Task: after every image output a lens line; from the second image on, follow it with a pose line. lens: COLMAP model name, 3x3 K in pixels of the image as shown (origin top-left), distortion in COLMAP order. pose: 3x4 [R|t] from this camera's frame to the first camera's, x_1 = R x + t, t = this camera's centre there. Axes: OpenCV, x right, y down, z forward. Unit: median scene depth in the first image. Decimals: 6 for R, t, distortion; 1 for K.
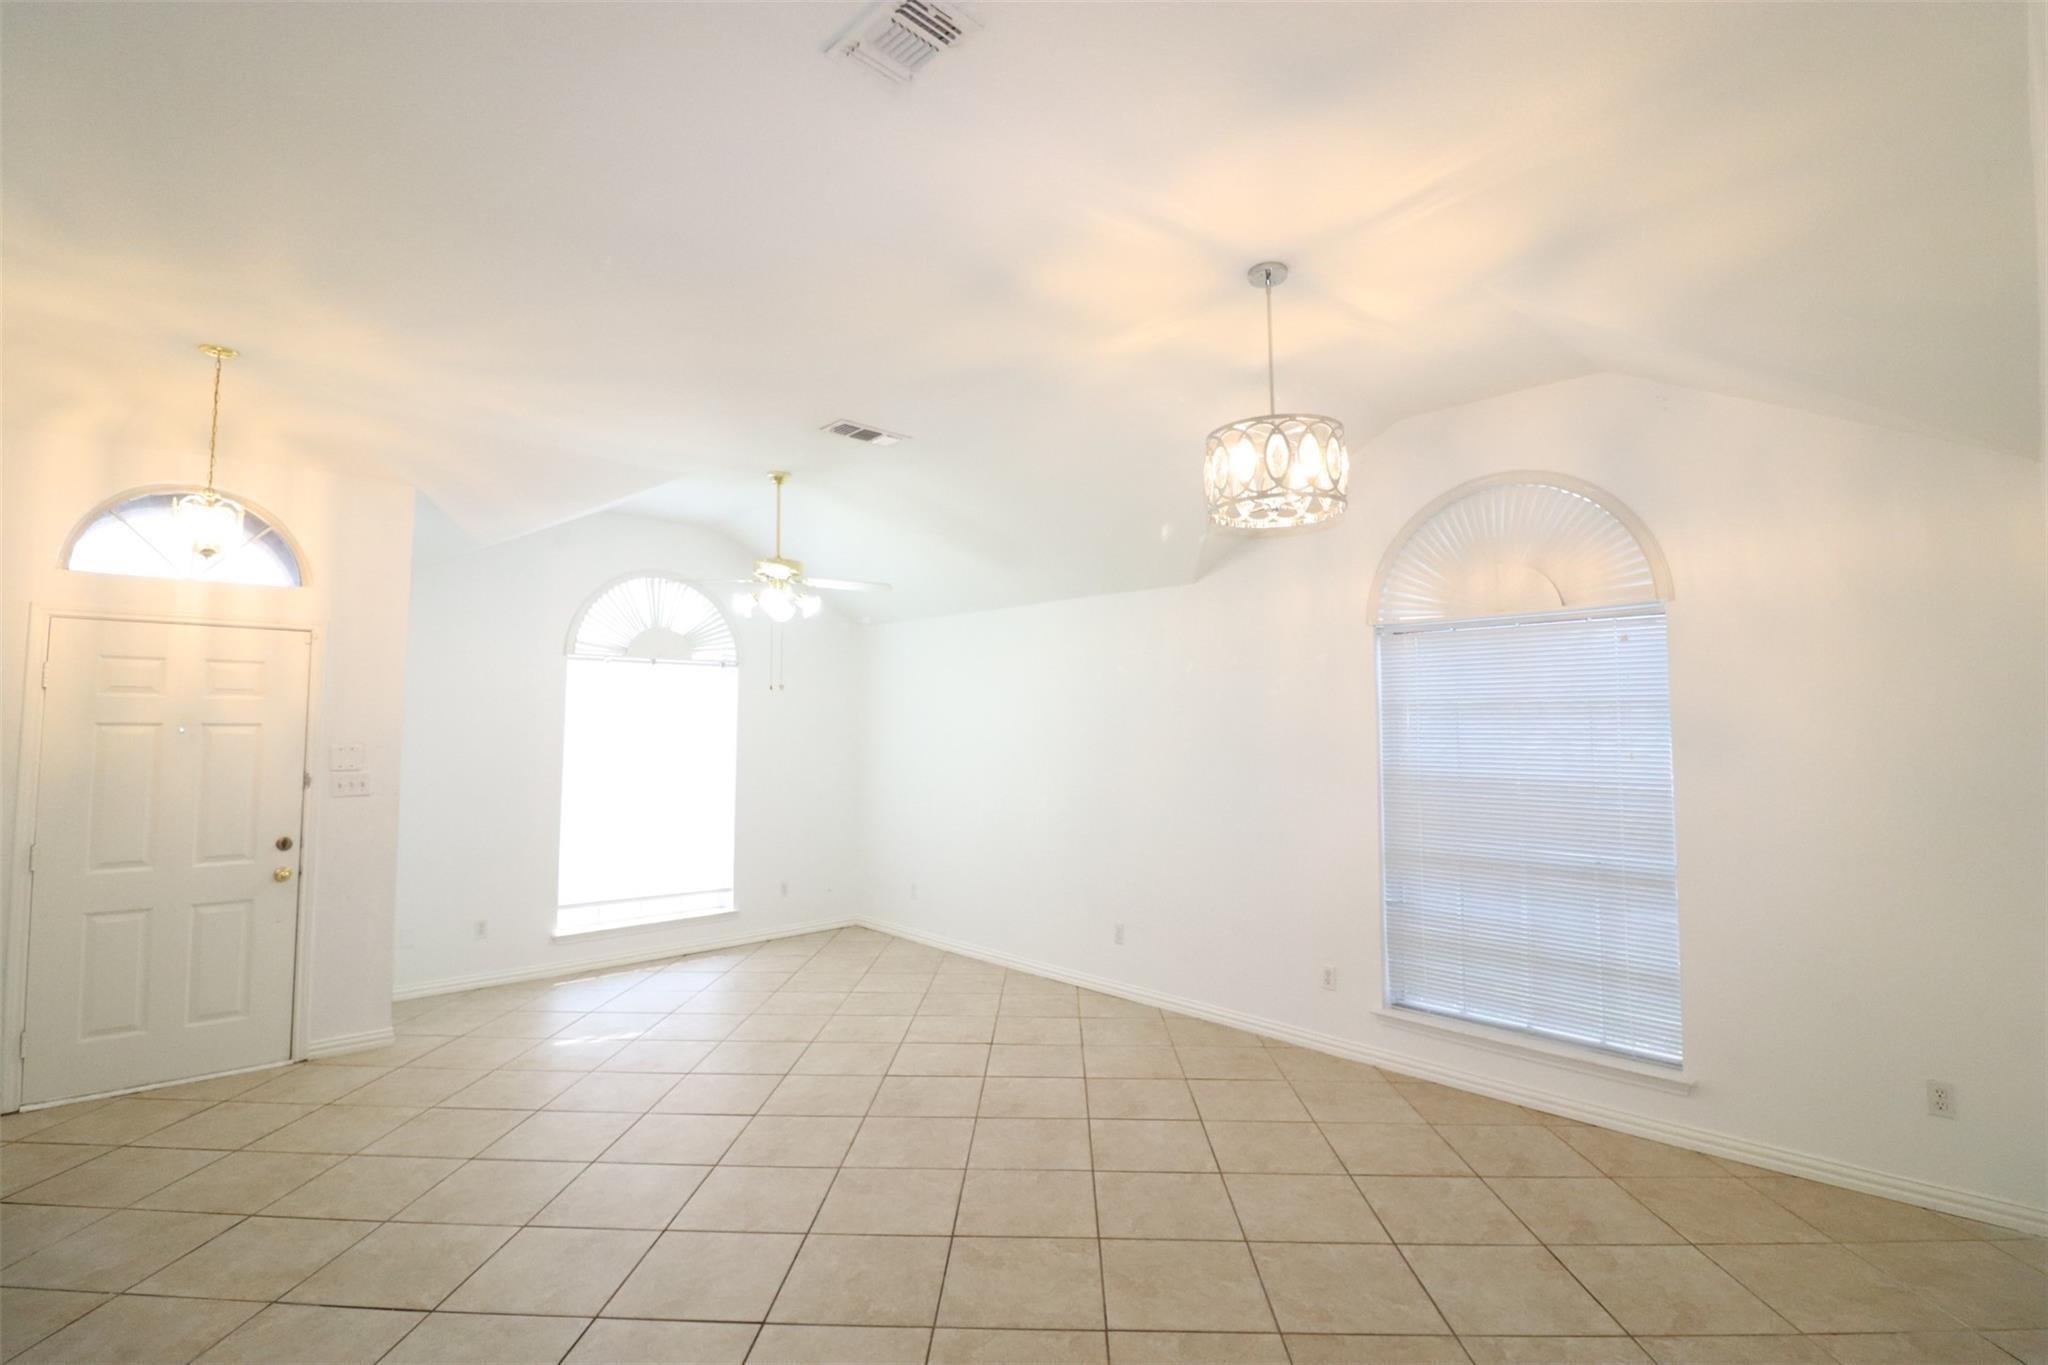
lens RADIAL K [[945.7, 0, 1020.8], [0, 945.7, 655.6], [0, 0, 1]] dist [-0.005390, -0.010145]
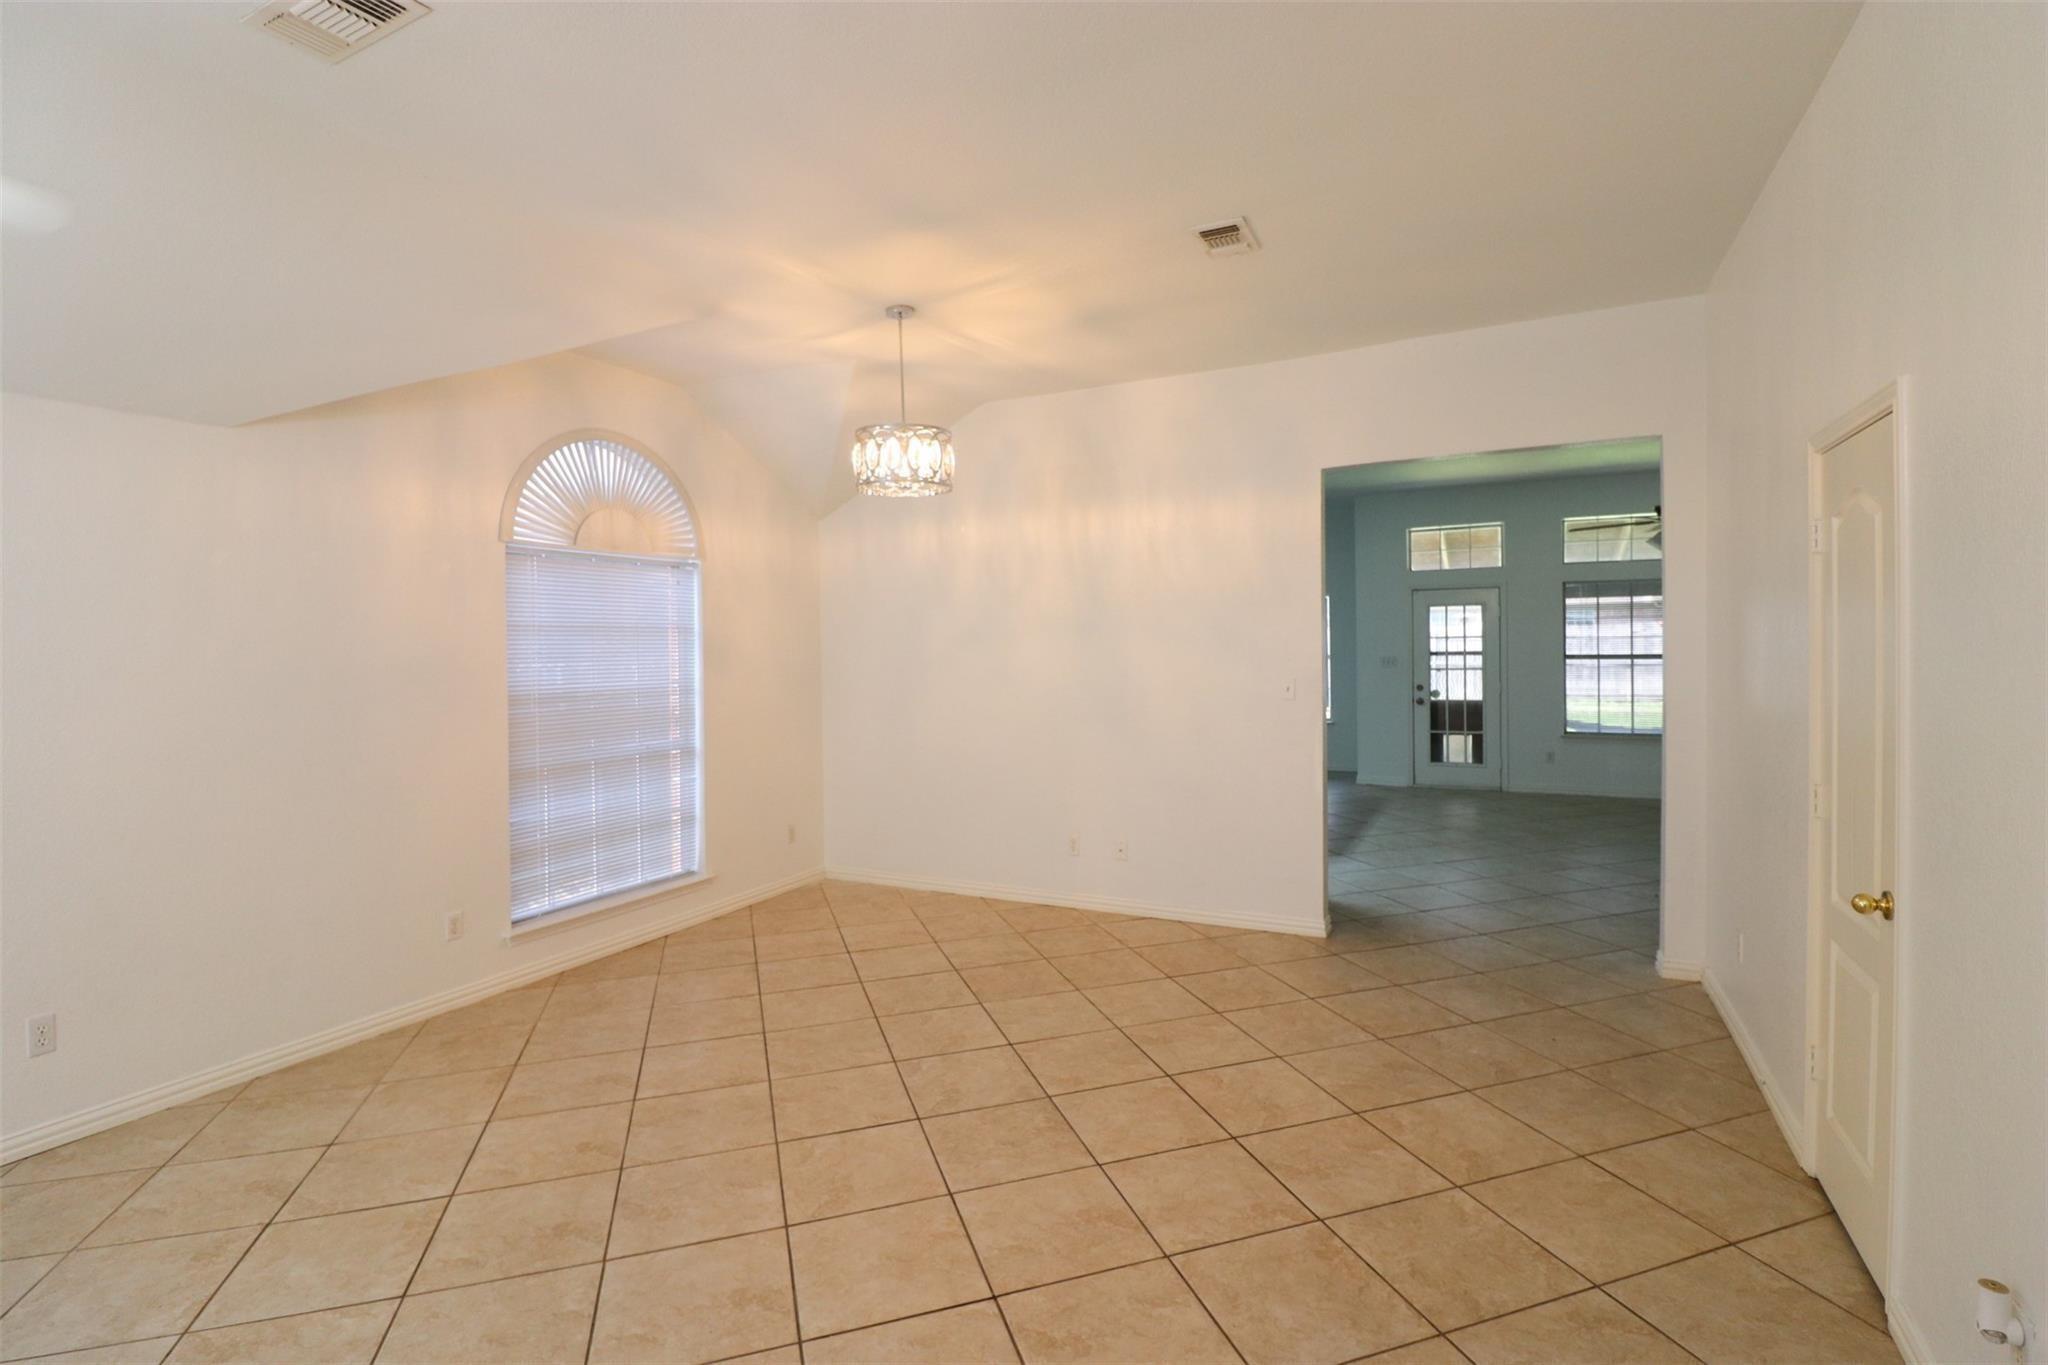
lens RADIAL K [[945.7, 0, 1024.5], [0, 945.7, 663.9], [0, 0, 1]] dist [-0.005390, -0.010145]
pose [[-0.334048, -0.015331, 0.942431, -0.737788], [-0.058026, 0.998306, -0.004328, 0.067497], [-0.940768, -0.056132, -0.334372, 0.848795]]
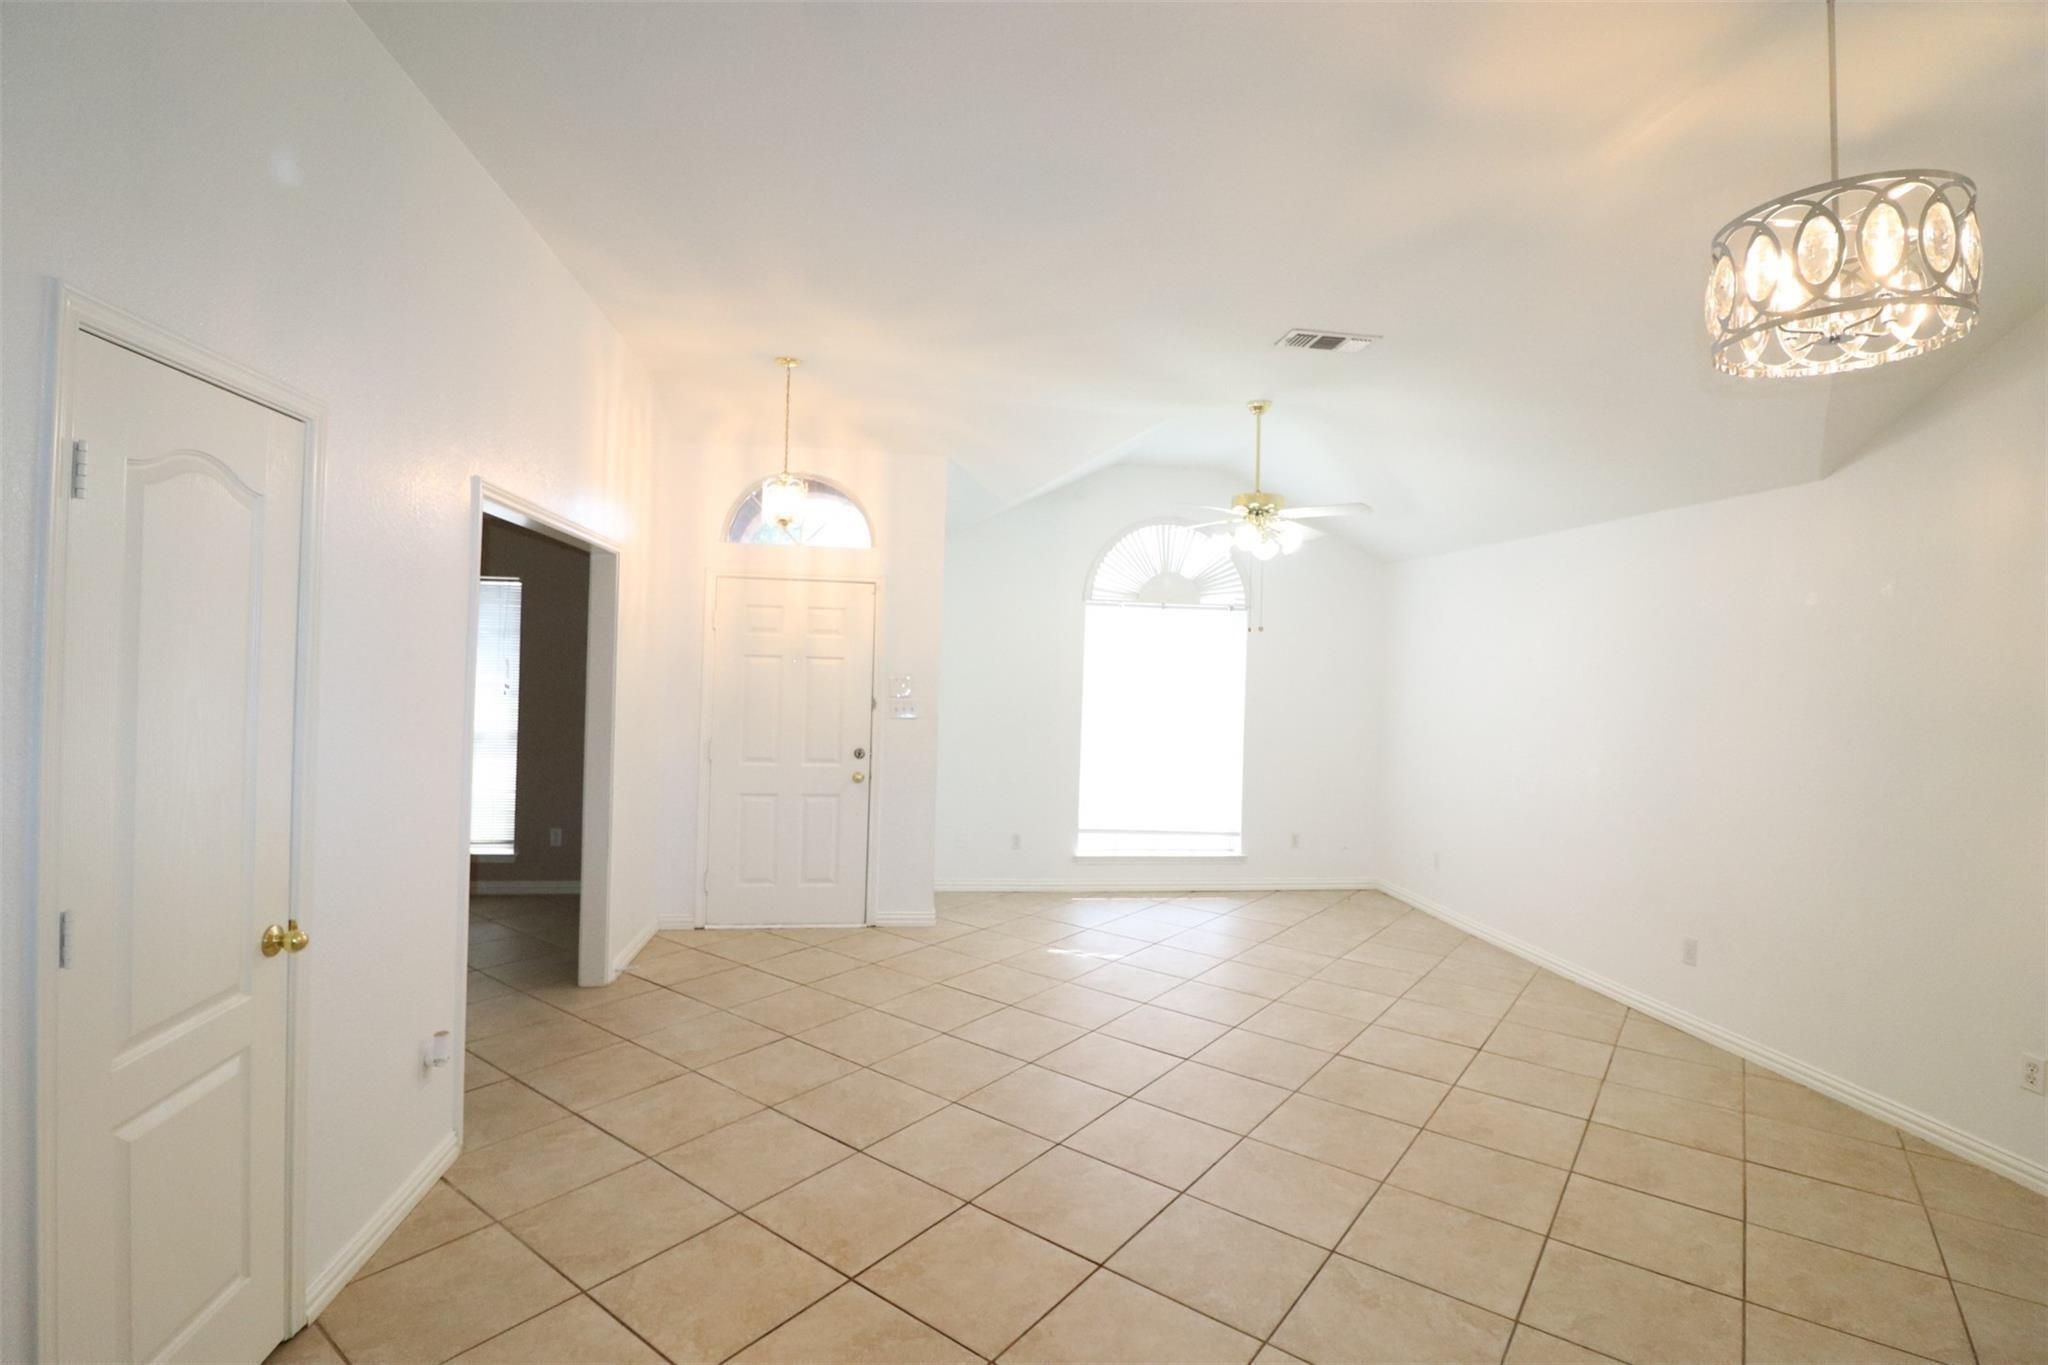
lens RADIAL K [[945.7, 0, 1020.9], [0, 945.7, 661.4], [0, 0, 1]] dist [-0.005390, -0.010145]
pose [[0.816524, 0.018349, -0.577020, 0.123033], [0.015733, 0.998416, 0.054013, 0.013030], [0.577097, -0.053181, 0.814942, 0.102275]]
